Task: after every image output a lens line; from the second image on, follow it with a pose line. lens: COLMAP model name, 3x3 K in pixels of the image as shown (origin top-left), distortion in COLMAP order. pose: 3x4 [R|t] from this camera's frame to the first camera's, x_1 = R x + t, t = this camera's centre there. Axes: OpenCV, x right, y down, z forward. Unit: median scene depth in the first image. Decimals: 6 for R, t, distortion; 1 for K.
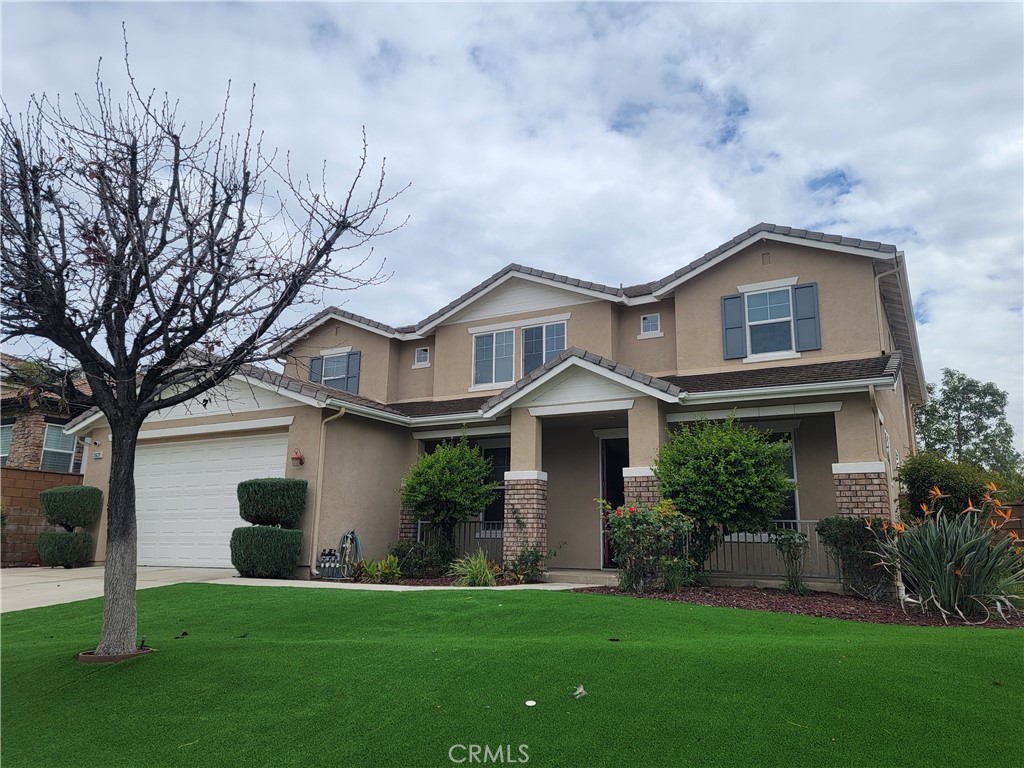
lens RADIAL K [[743.5, 0, 501.4], [0, 743.5, 371.5], [0, 0, 1]] dist [0.049775, 0.001108]
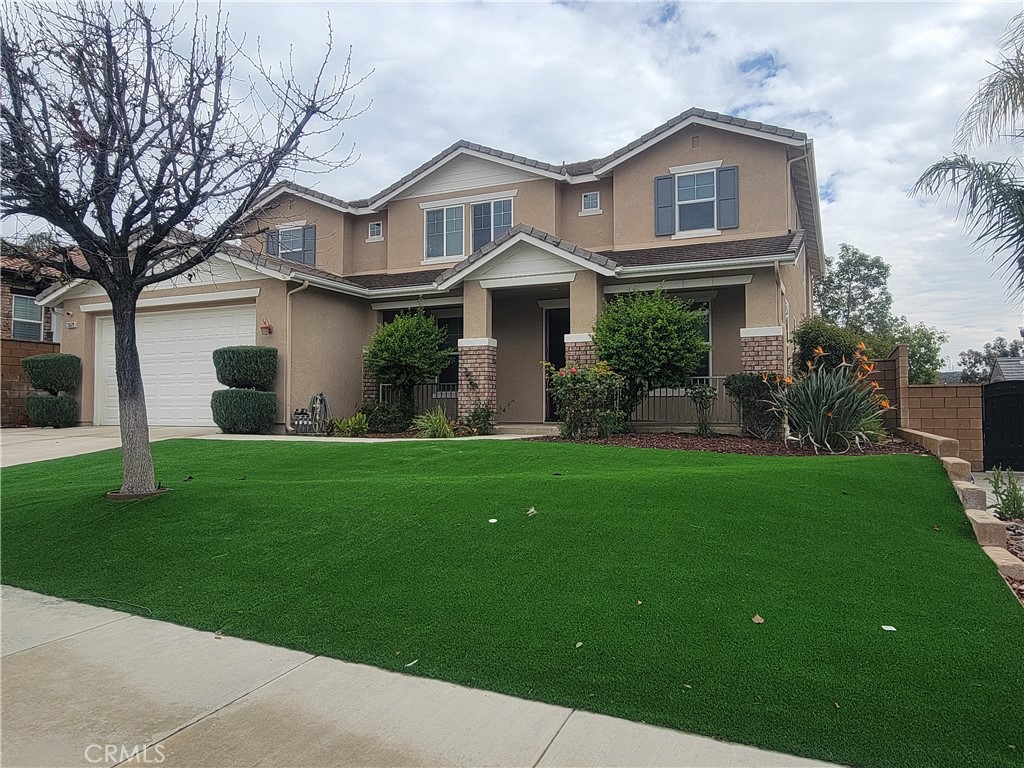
lens RADIAL K [[706.4, 0, 514.2], [0, 706.4, 378.0], [0, 0, 1]] dist [0.011484, -0.007579]
pose [[0.995438, -0.013523, 0.094451, -0.013492], [-0.004402, 0.982342, 0.187041, -0.005319], [-0.095312, -0.186603, 0.977801, -0.045870]]
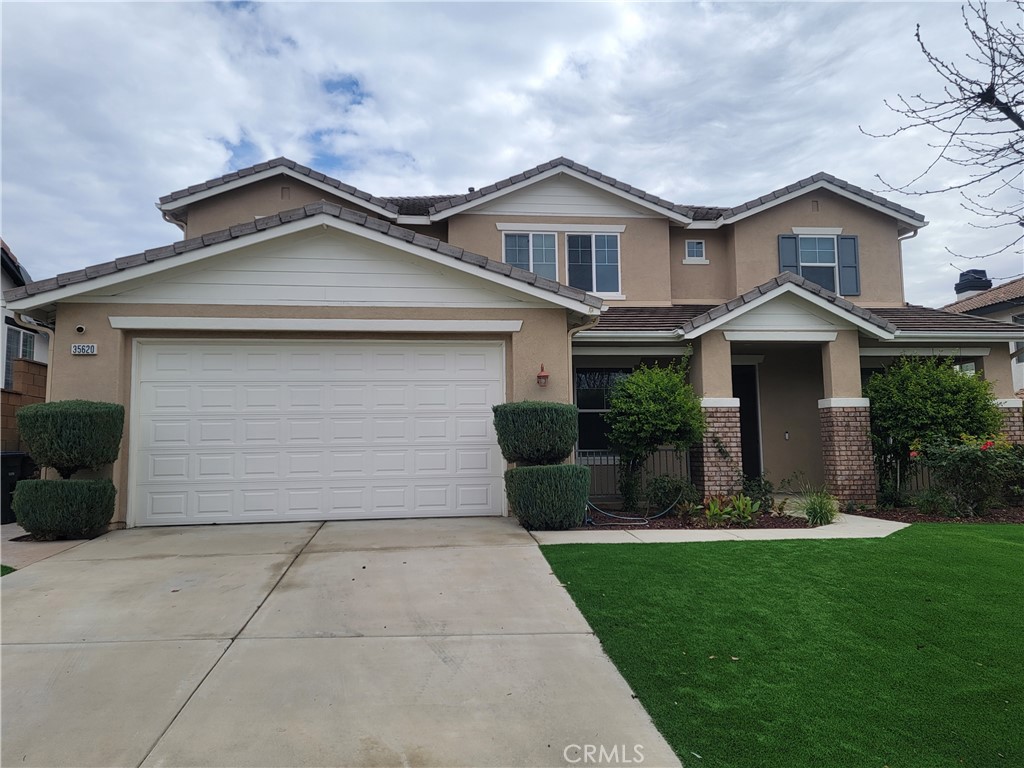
lens RADIAL K [[744.7, 0, 507.4], [0, 744.7, 381.0], [0, 0, 1]] dist [0.089386, -0.030062]
pose [[0.801758, 0.029089, 0.596940, -0.778902], [-0.111236, 0.988625, 0.101227, 0.047286], [-0.587205, -0.147561, 0.795874, 0.413590]]
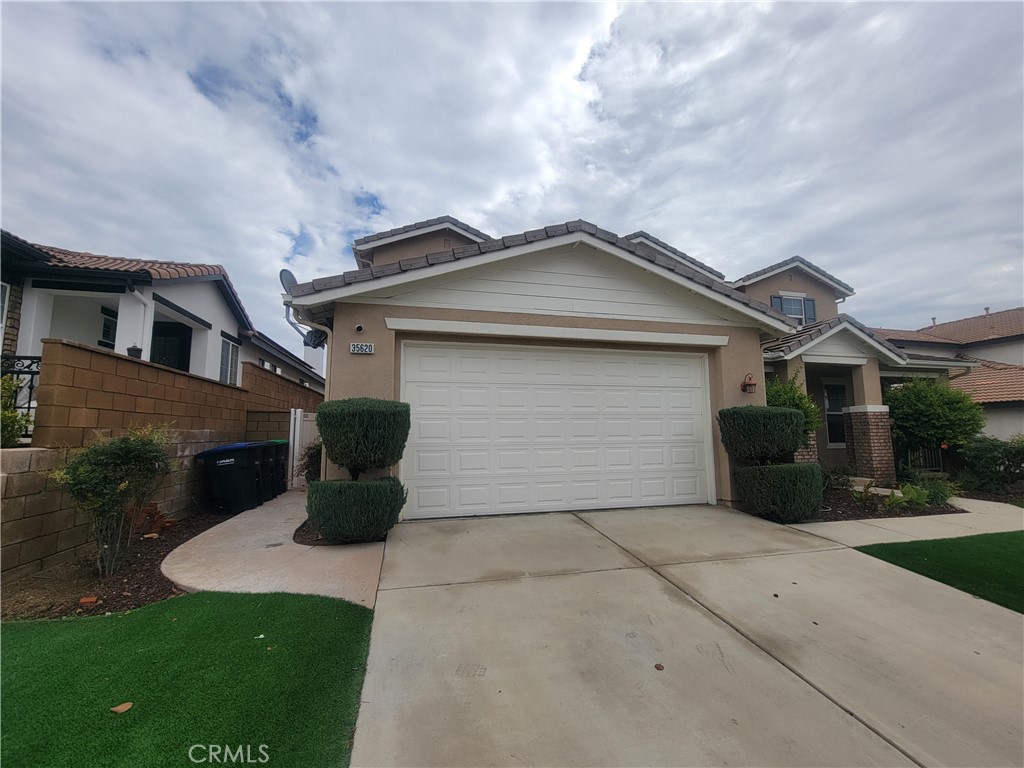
lens RADIAL K [[416.3, 0, 518.2], [0, 416.3, 388.0], [0, 0, 1]] dist [0.000916, -0.000342]
pose [[0.718924, 0.048143, 0.693419, -0.840483], [-0.142410, 0.986638, 0.079146, 0.122196], [-0.680343, -0.155650, 0.716175, 0.844408]]
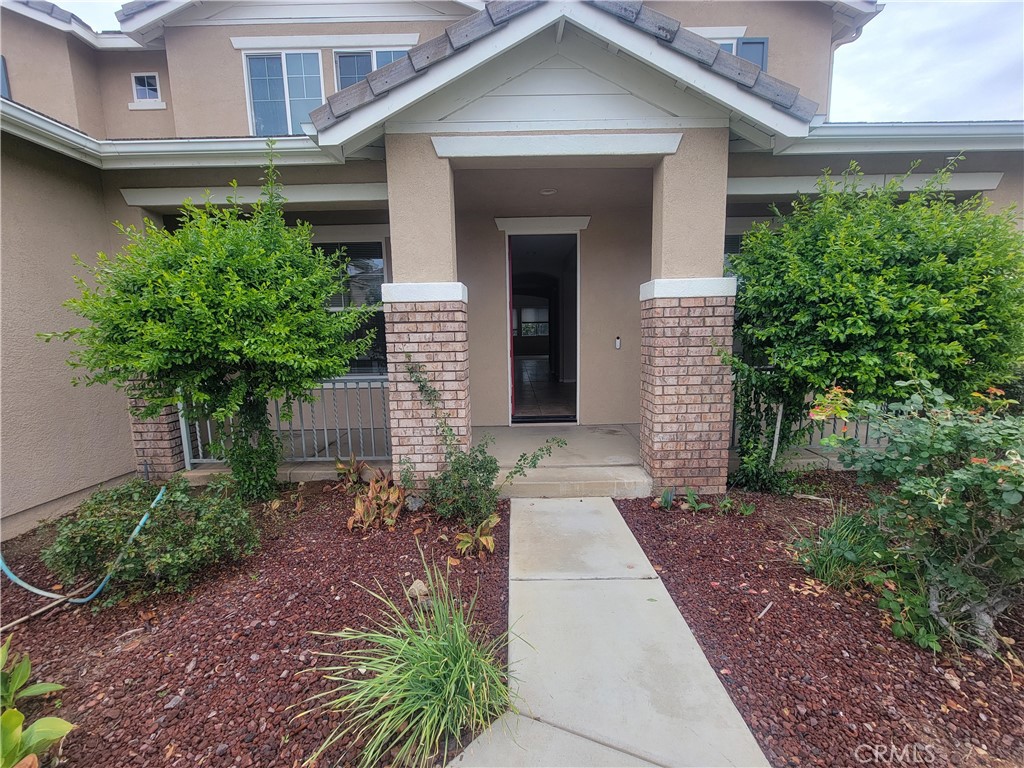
lens RADIAL K [[416.3, 0, 511.9], [0, 416.3, 385.6], [0, 0, 1]] dist [0.000916, -0.000342]
pose [[0.865356, -0.102718, 0.490517, -0.060795], [-0.081602, 0.936828, 0.340139, 0.103604], [-0.494469, -0.334369, 0.802308, 0.760871]]
